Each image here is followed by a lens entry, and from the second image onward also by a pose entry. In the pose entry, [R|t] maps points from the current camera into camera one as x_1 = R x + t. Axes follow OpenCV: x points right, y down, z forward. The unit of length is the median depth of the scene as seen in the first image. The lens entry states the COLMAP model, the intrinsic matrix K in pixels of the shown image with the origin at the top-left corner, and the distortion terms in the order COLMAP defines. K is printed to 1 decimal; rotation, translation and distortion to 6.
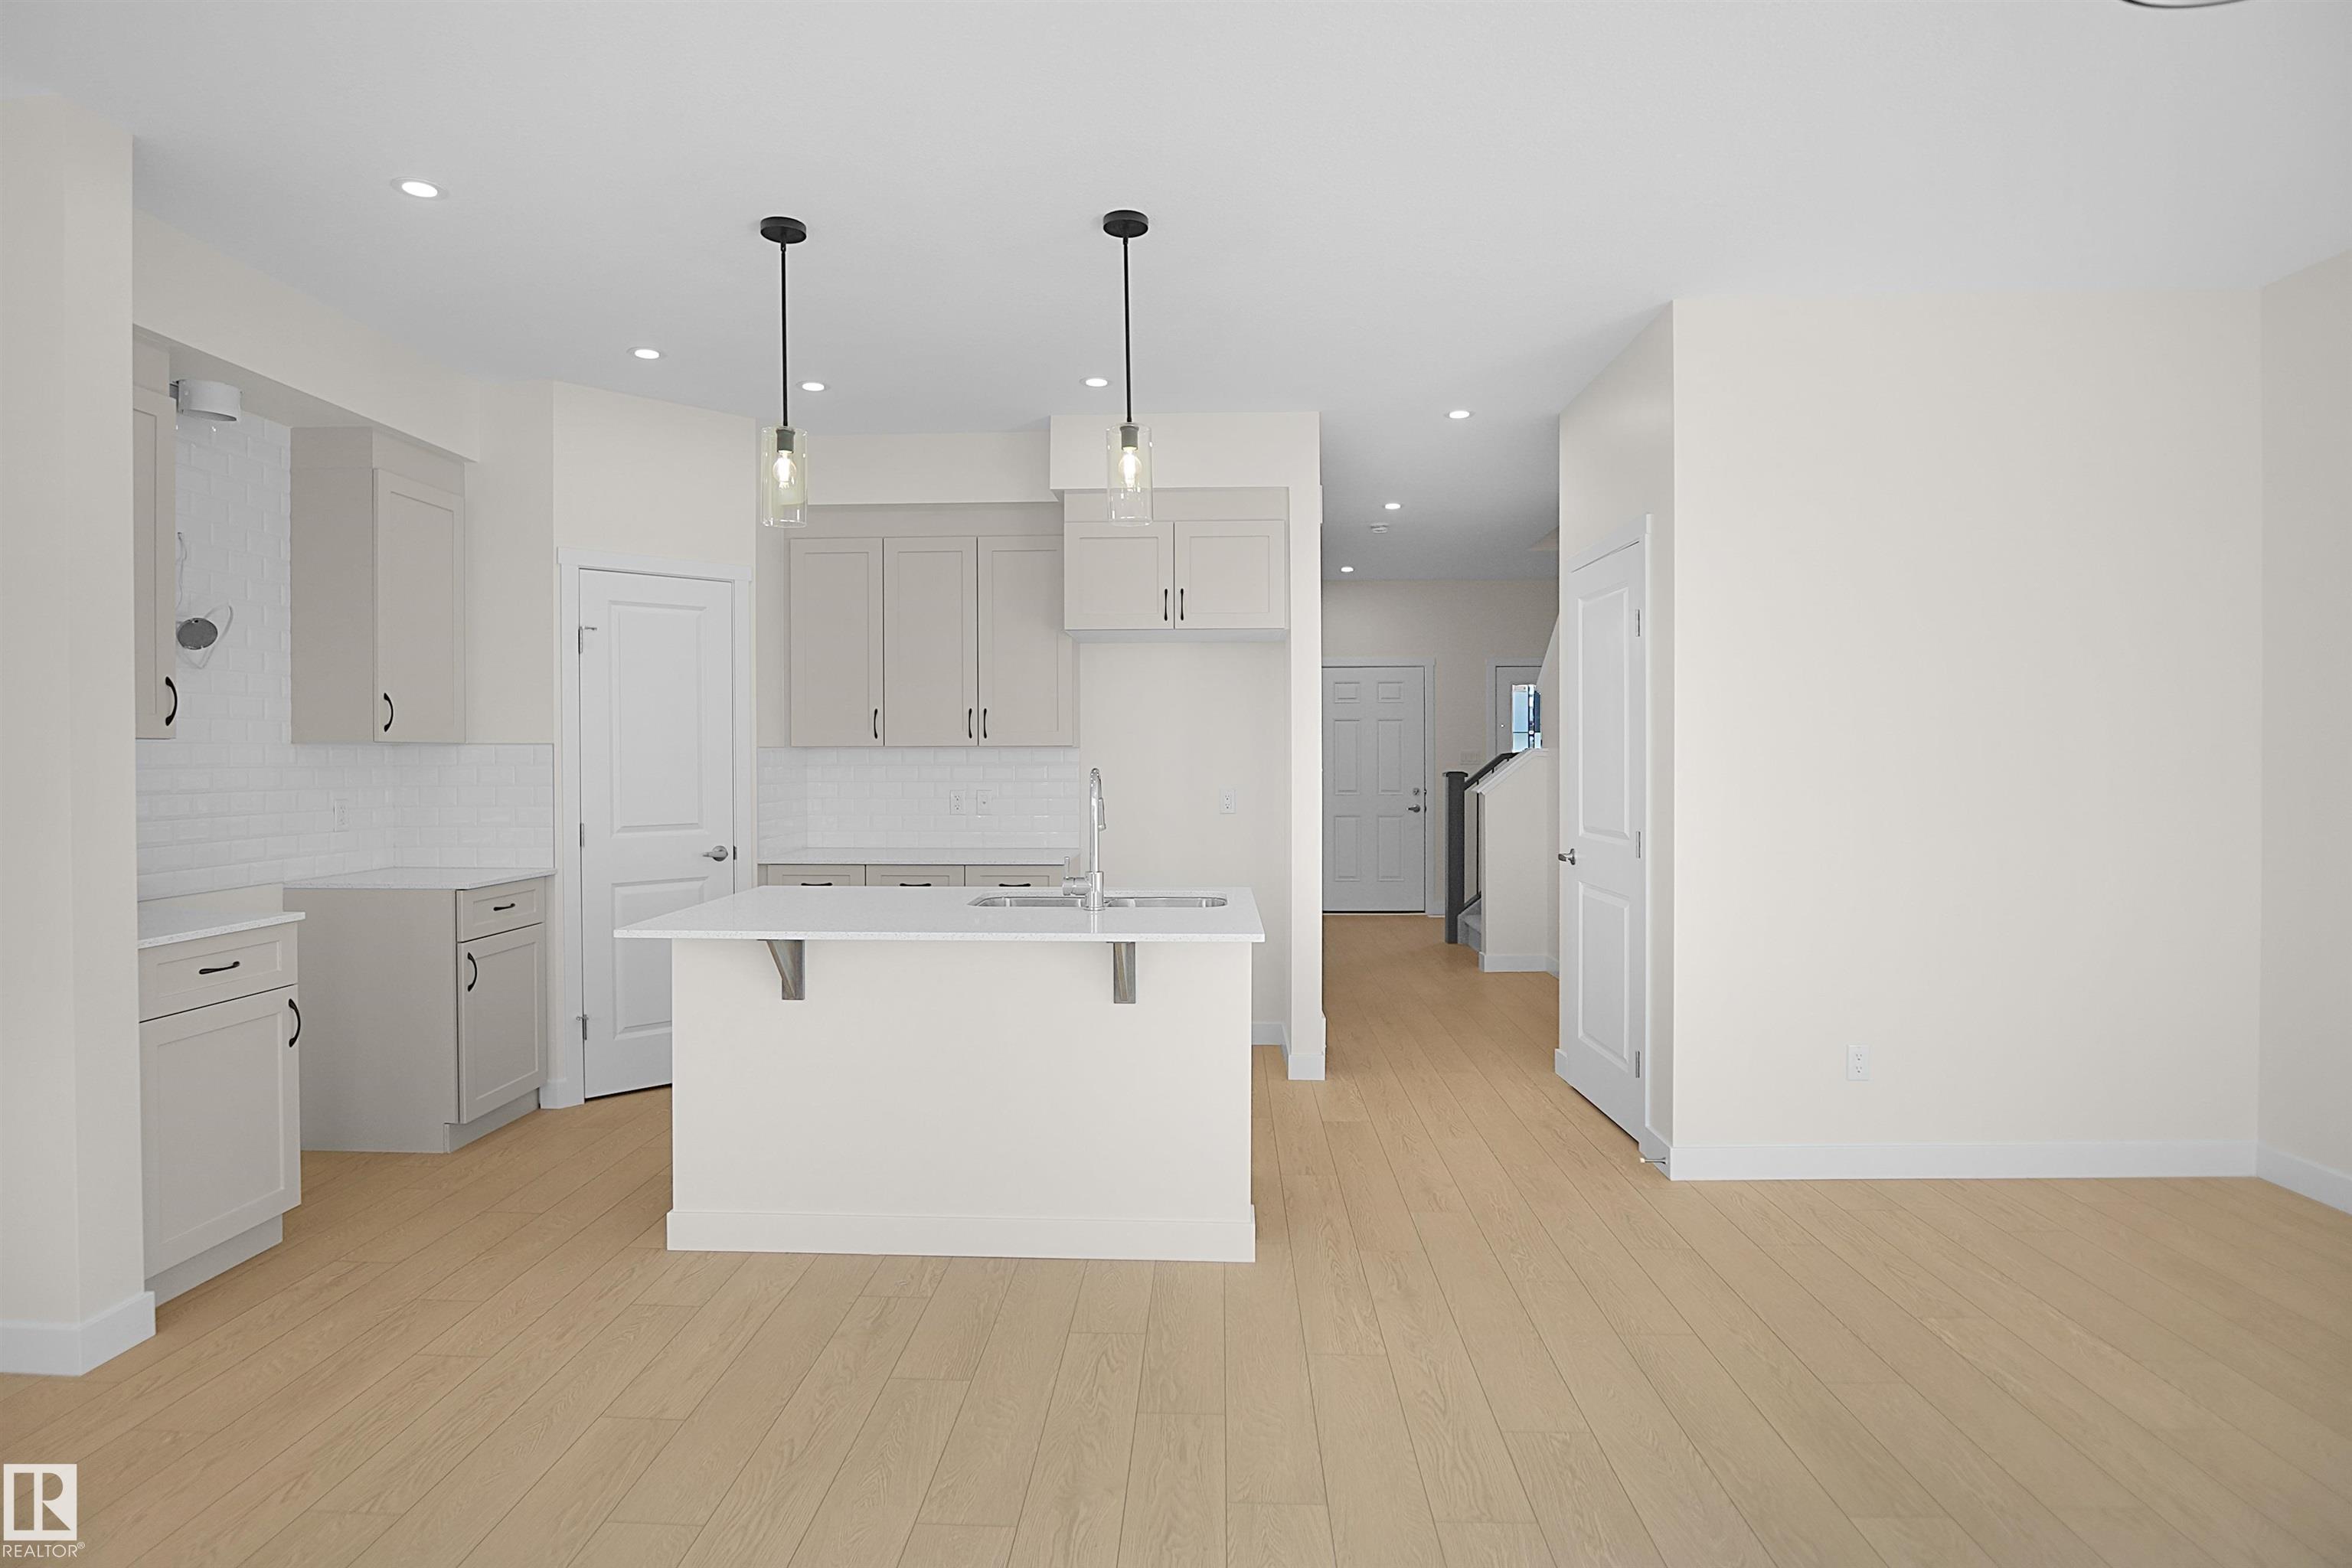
lens RADIAL K [[1263.6, 0, 1138.8], [0, 1263.6, 766.5], [0, 0, 1]] dist [-0.033590, 0.004846]
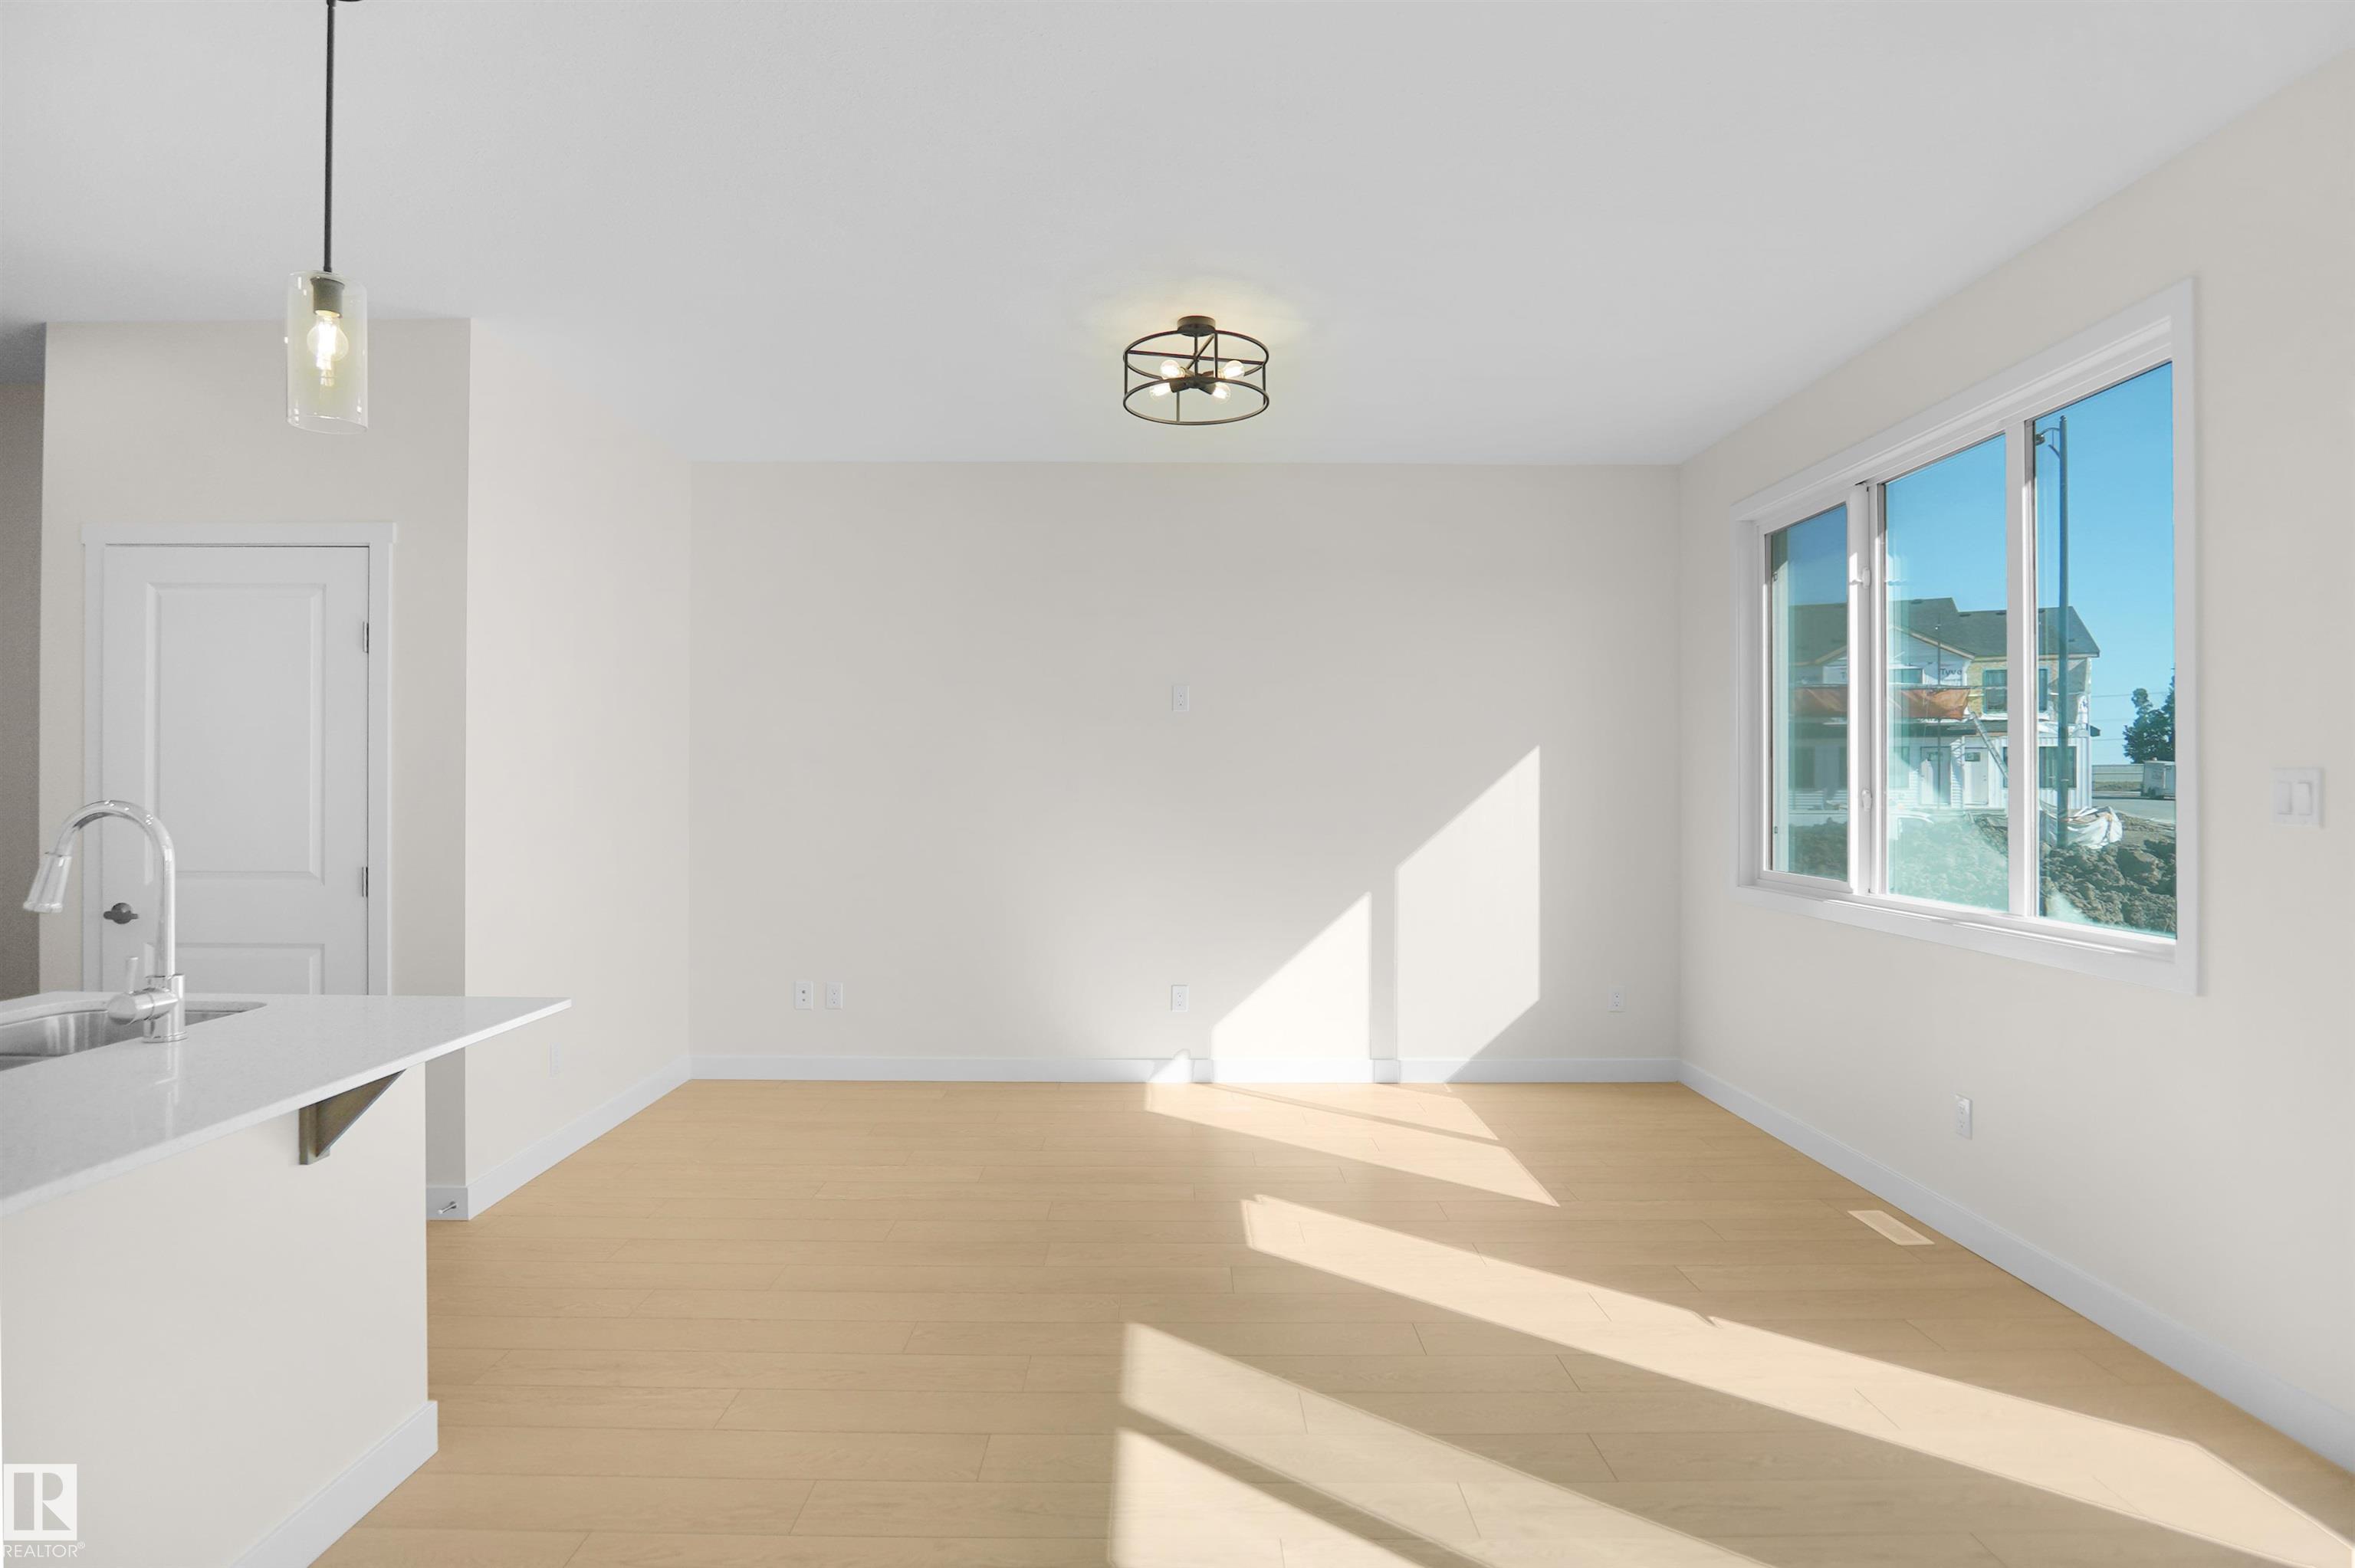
lens RADIAL K [[1265.0, 0, 1174.5], [0, 1265.0, 785.8], [0, 0, 1]] dist [-0.033590, 0.004846]
pose [[-0.055838, 0.003027, 0.998435, -0.484453], [0.006086, 0.999978, -0.002691, -0.000616], [-0.998421, 0.005926, -0.055855, 0.427741]]
